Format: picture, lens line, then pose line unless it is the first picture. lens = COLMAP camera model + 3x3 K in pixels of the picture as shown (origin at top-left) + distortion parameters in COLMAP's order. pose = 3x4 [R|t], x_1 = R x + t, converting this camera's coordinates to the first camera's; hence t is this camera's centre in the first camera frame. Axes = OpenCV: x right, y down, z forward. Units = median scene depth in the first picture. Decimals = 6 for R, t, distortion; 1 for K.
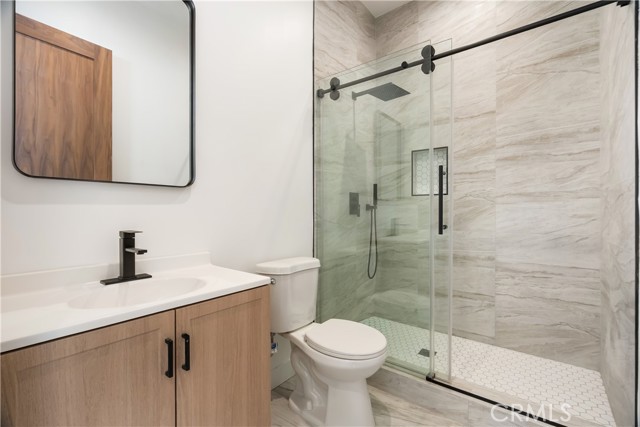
lens RADIAL K [[288.1, 0, 317.2], [0, 288.1, 213.1], [0, 0, 1]] dist [-0.002637, 0.000380]
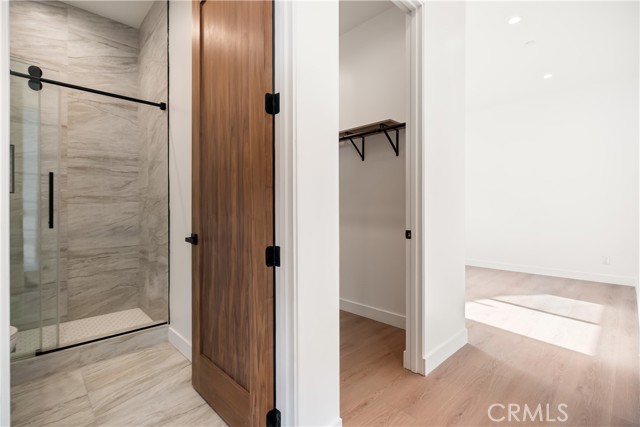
lens RADIAL K [[288.1, 0, 317.8], [0, 288.1, 211.7], [0, 0, 1]] dist [-0.002637, 0.000380]
pose [[0.126586, -0.004260, 0.991946, -0.473987], [0.005621, 0.999978, 0.003577, 0.003733], [-0.991940, 0.005123, 0.126607, -0.205489]]
